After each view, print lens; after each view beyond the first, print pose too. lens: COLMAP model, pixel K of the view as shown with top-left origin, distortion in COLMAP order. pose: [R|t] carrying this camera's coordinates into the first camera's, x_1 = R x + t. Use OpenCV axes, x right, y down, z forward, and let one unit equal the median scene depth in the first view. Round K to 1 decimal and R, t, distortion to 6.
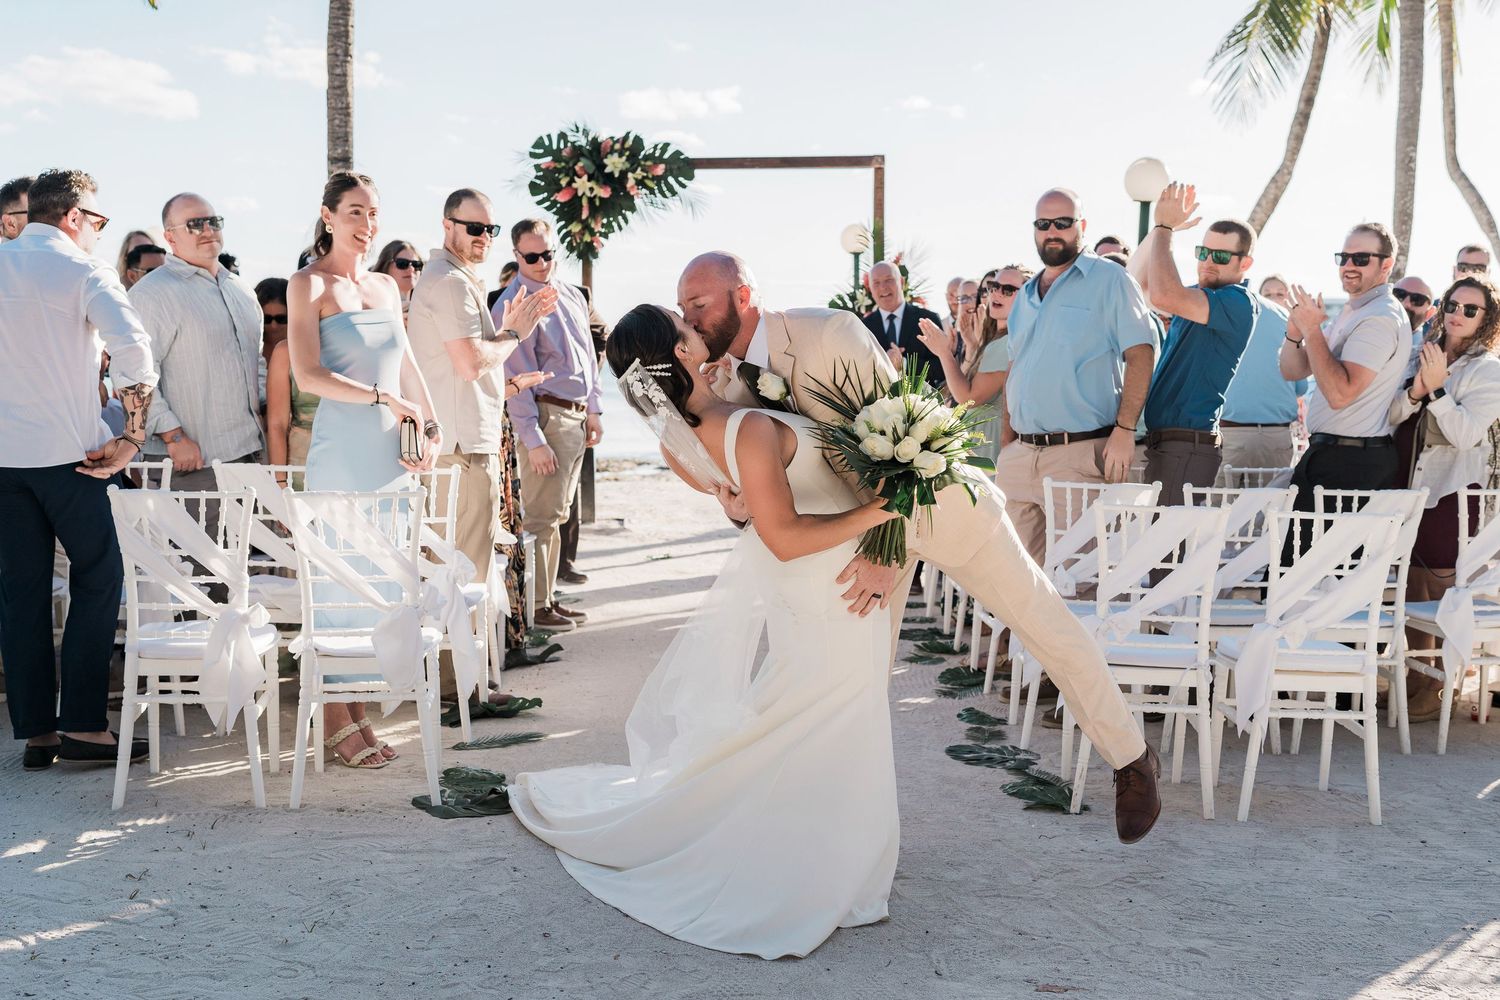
lens RADIAL K [[1700.1, 0, 743.8], [0, 1700.1, 563.3], [0, 0, 1]] dist [-0.002204, -0.004145]
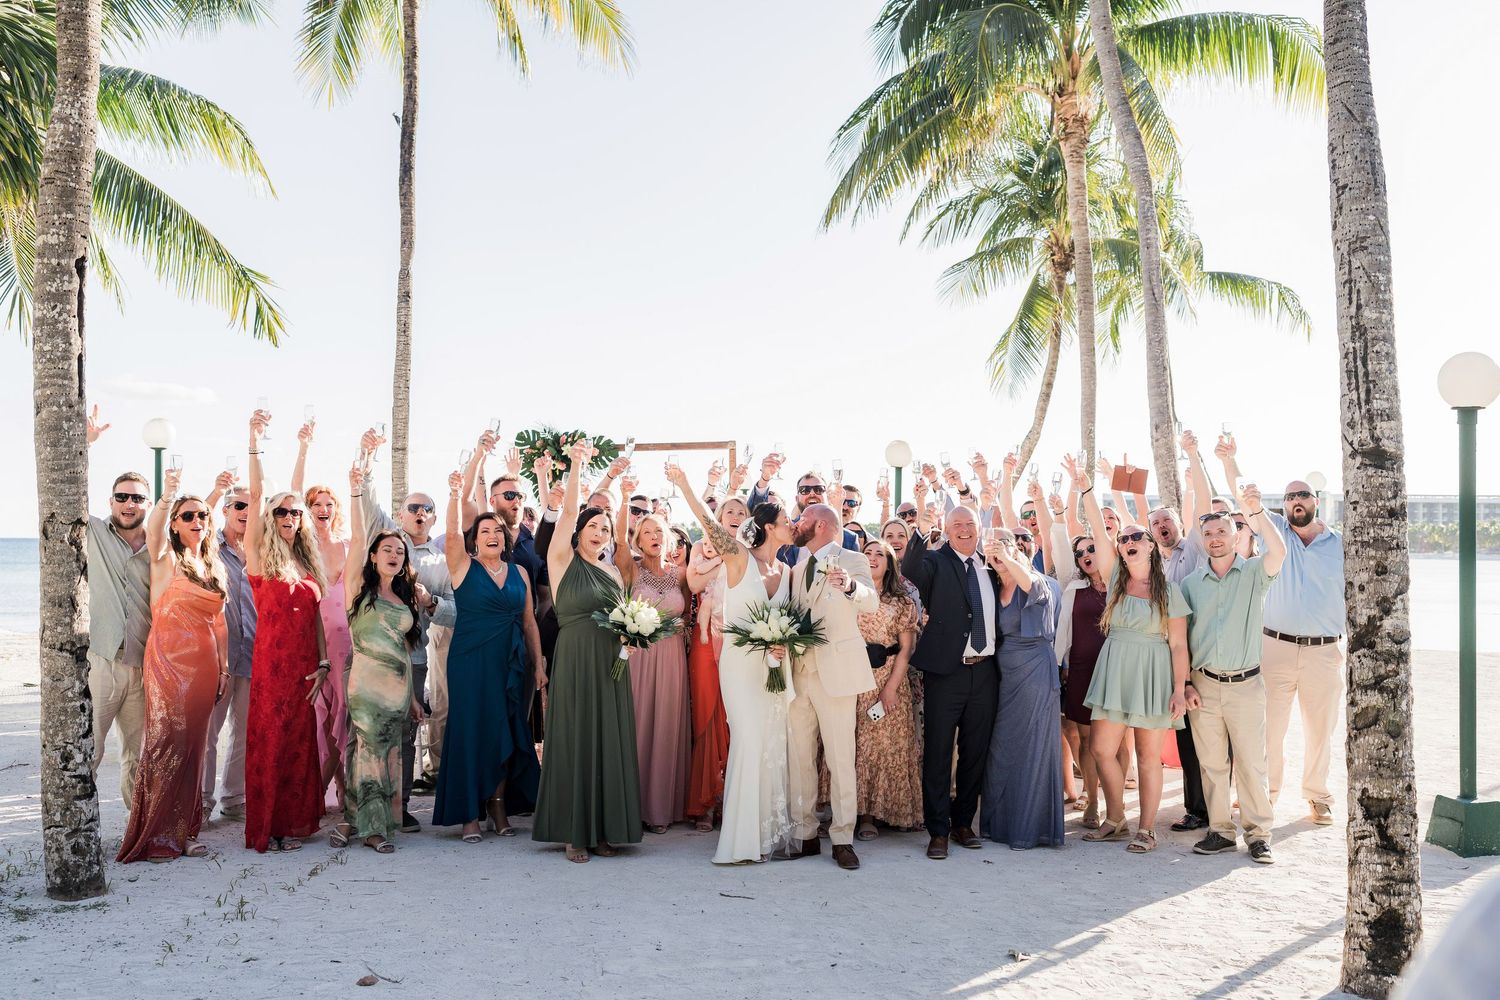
lens RADIAL K [[1466.5, 0, 712.8], [0, 1466.5, 500.8], [0, 0, 1]] dist [-0.000869, -0.000699]
pose [[0.999929, -0.011828, -0.001131, 0.063437], [0.011513, 0.987995, -0.154055, 0.031423], [0.002939, 0.154032, 0.988062, -0.379289]]
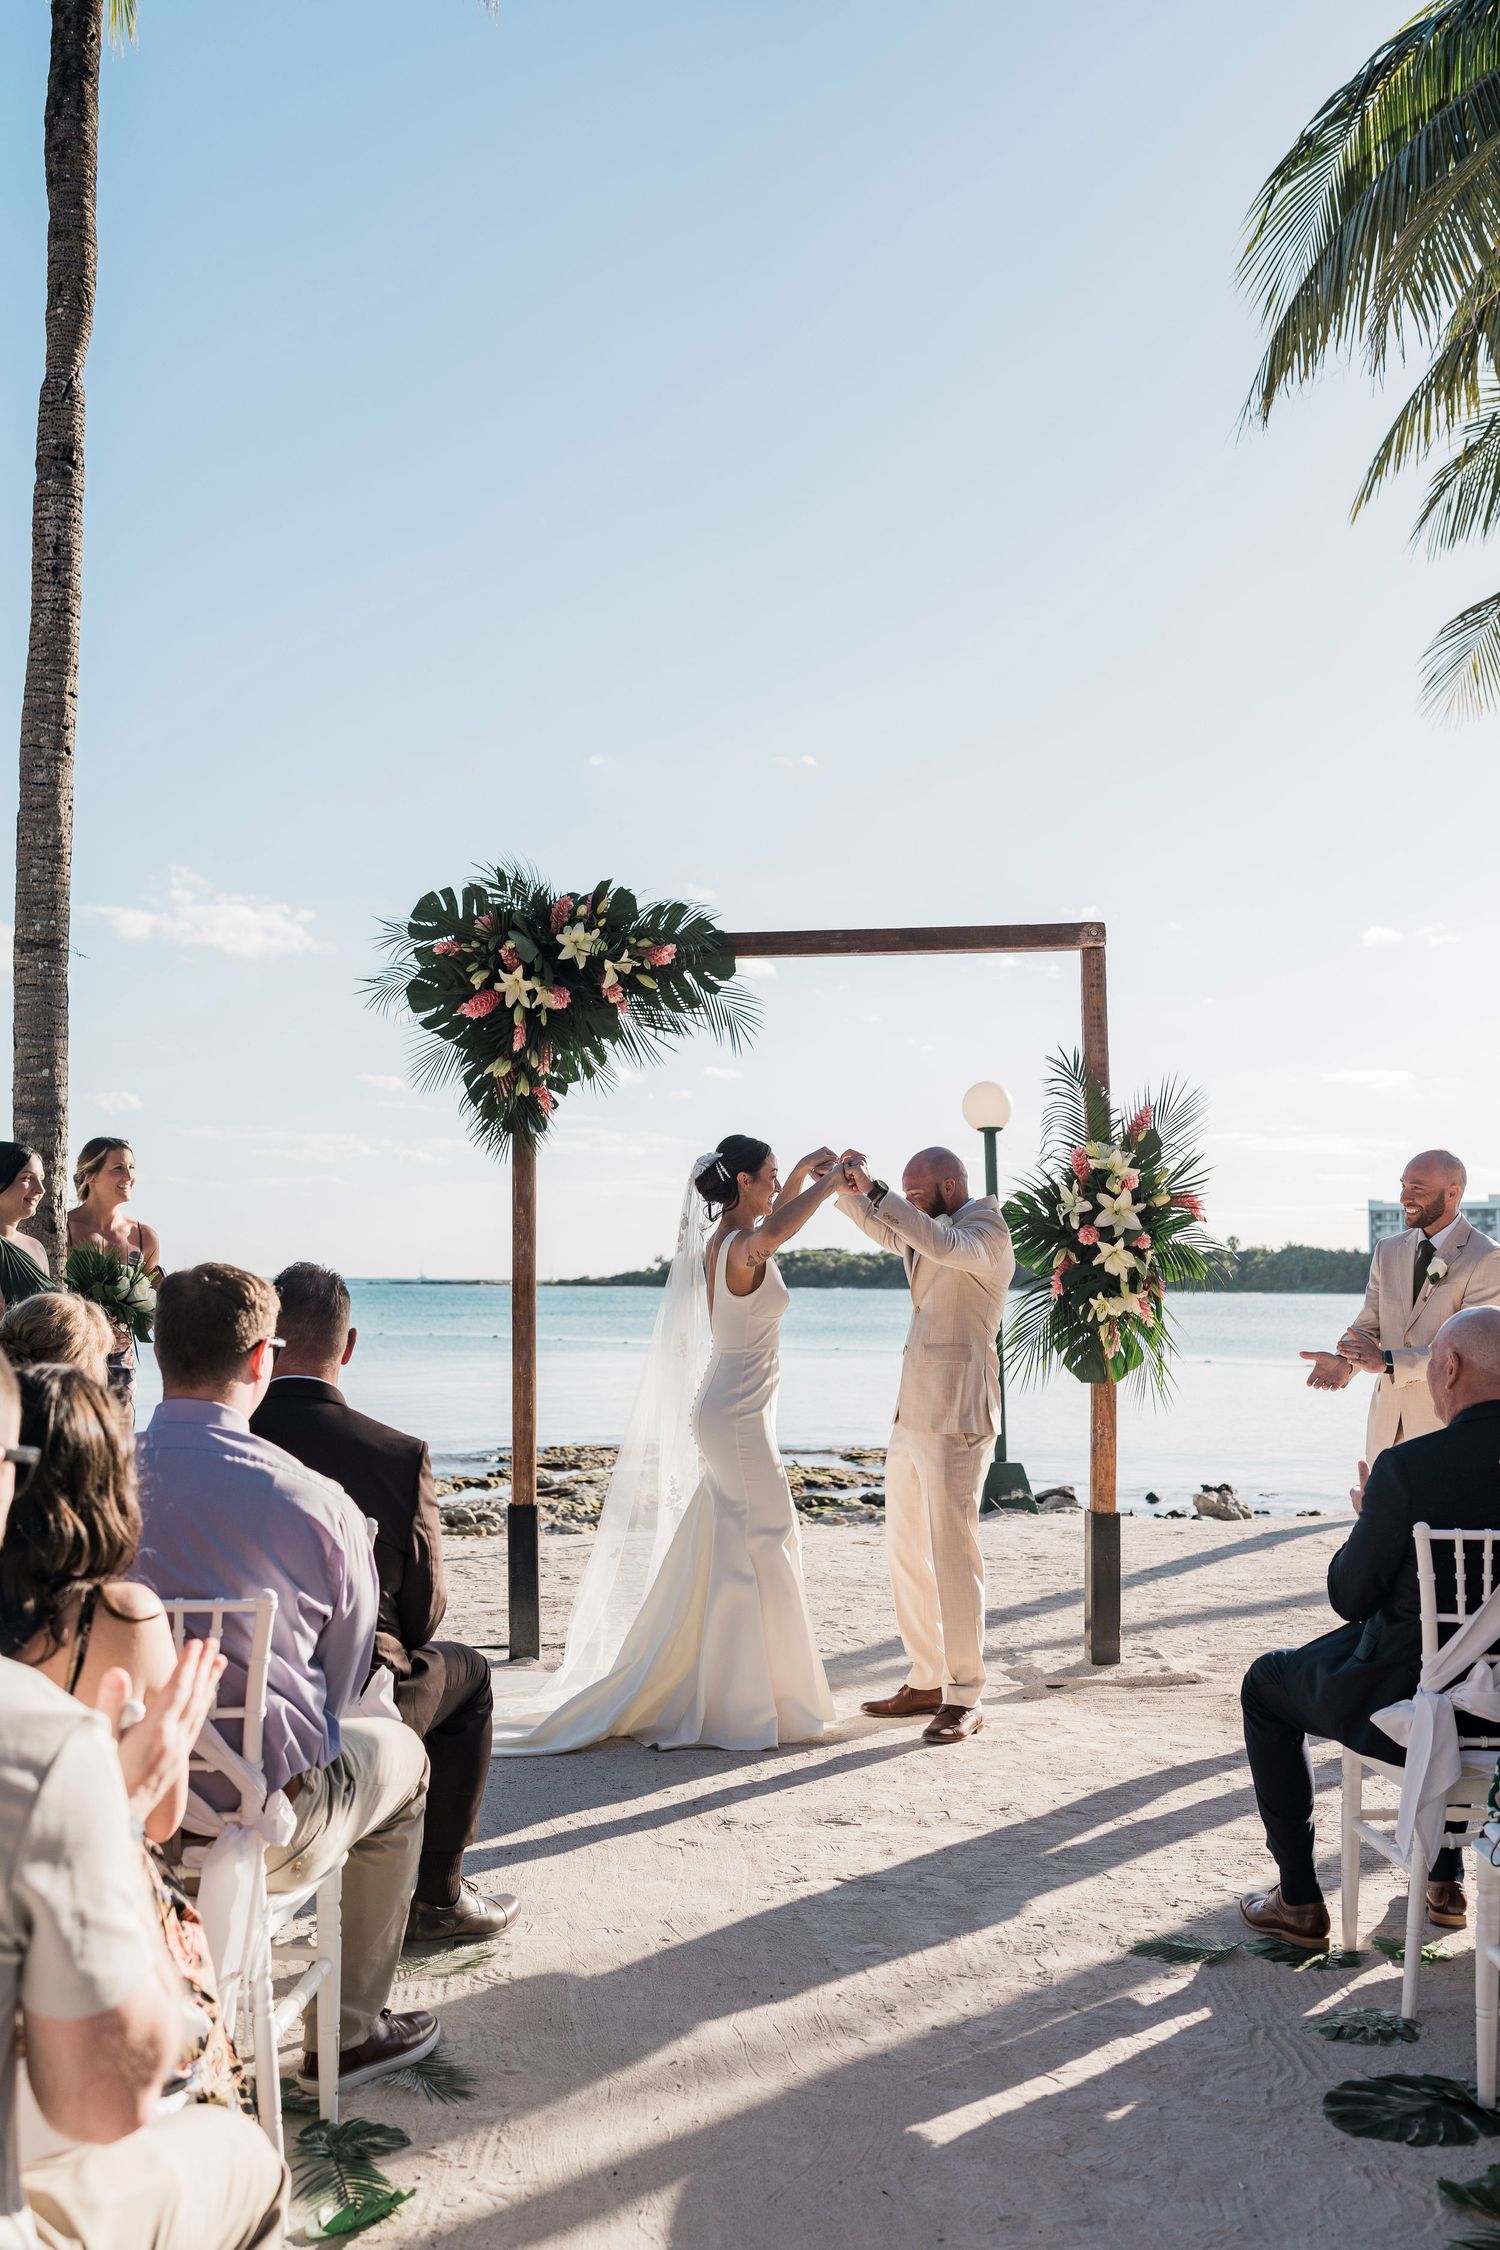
lens RADIAL K [[2302.4, 0, 750.0], [0, 2302.4, 1125.0], [0, 0, 1]] dist [-0.018490, 0.004770]
pose [[0.999892, -0.014240, -0.003698, -0.022740], [0.013272, 0.981509, -0.190954, -0.050021], [0.006349, 0.190884, 0.981592, 0.335040]]
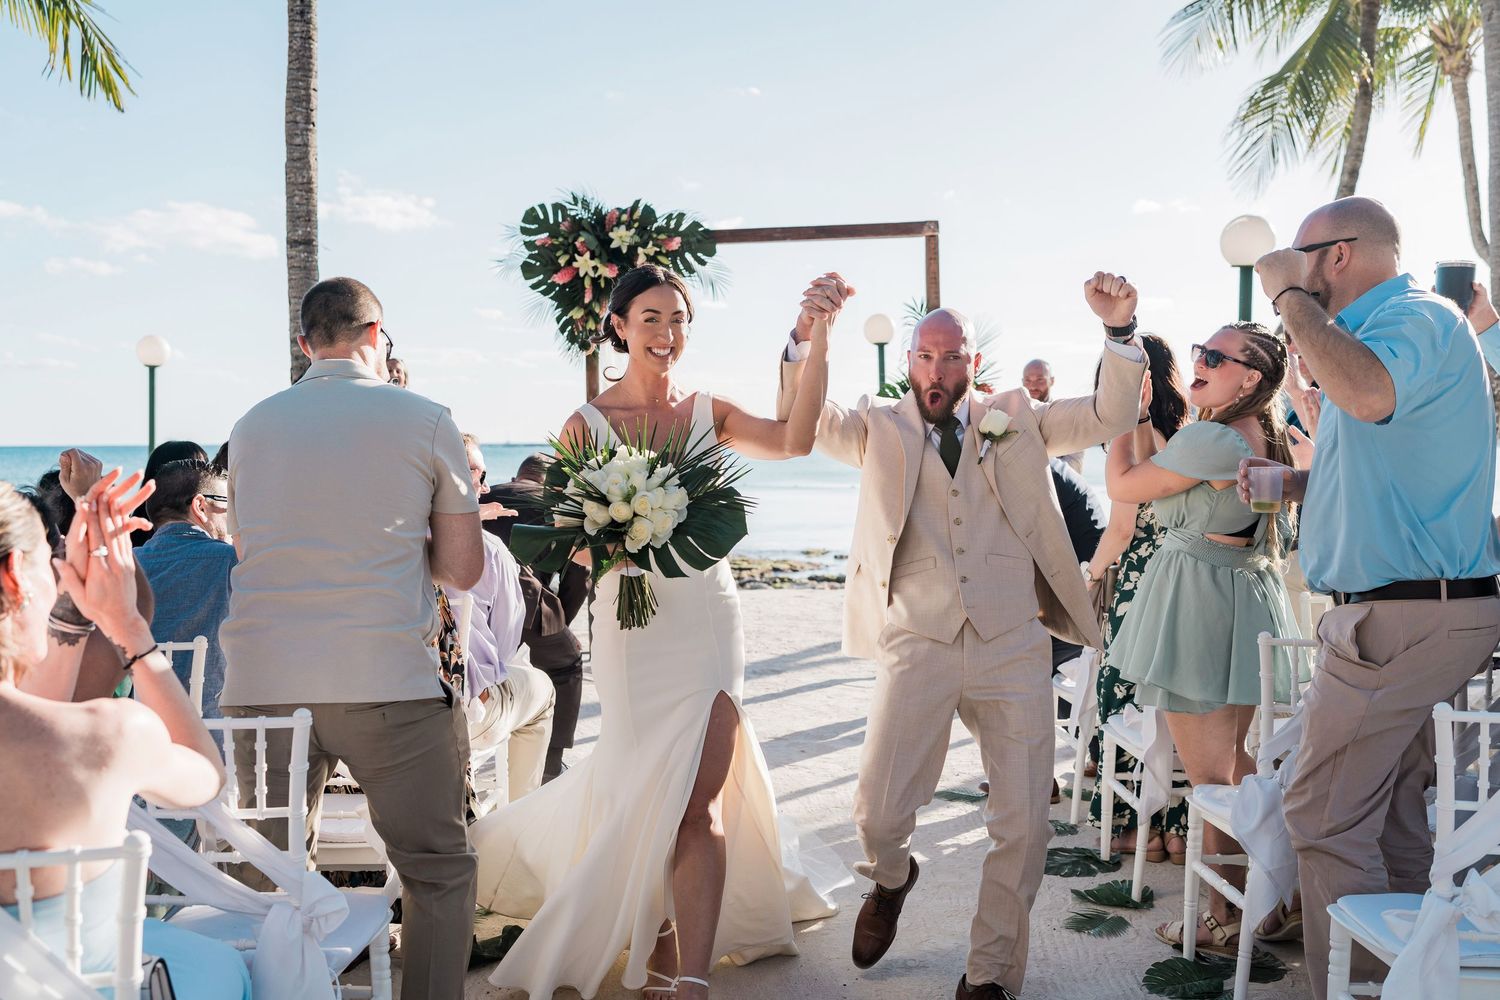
lens RADIAL K [[1508.5, 0, 713.2], [0, 1508.5, 504.2], [0, 0, 1]] dist [-0.016400, 0.011136]
pose [[0.999462, -0.023697, -0.022665, -0.016436], [0.021723, 0.996254, -0.083702, -0.038466], [0.024563, 0.083165, 0.996233, 0.260968]]
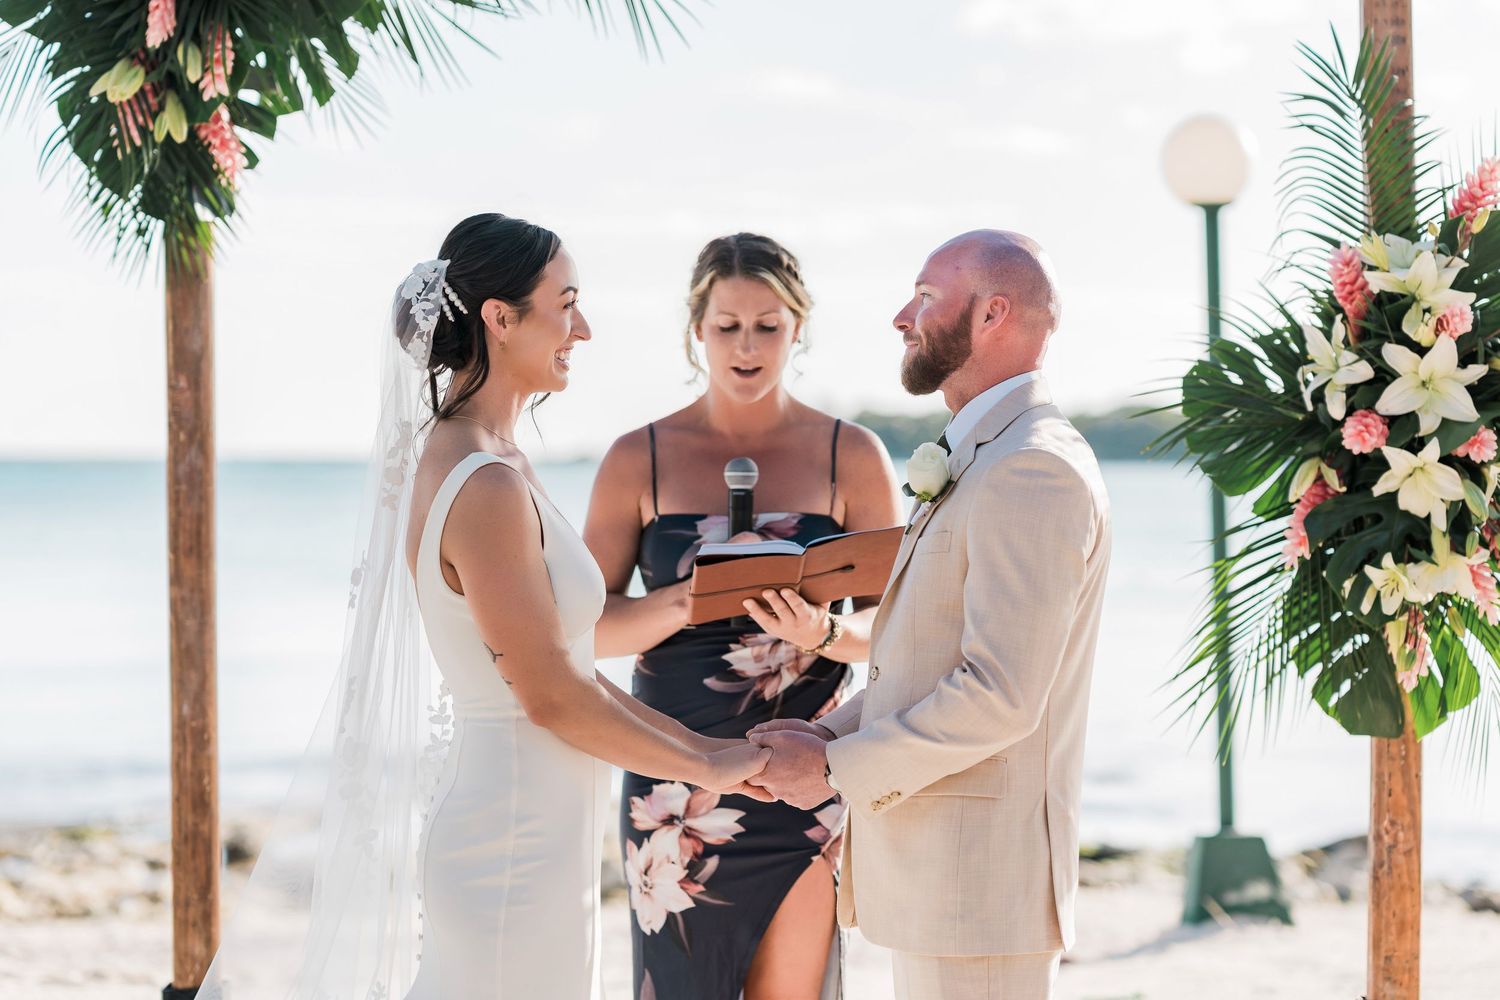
lens RADIAL K [[3800.7, 0, 750.0], [0, 3800.7, 500.0], [0, 0, 1]] dist [0.022862, -0.271029]
pose [[0.999232, -0.014854, -0.036261, 0.007799], [0.010444, 0.992851, -0.118904, -0.075108], [0.037768, 0.118434, 0.992243, 0.481293]]
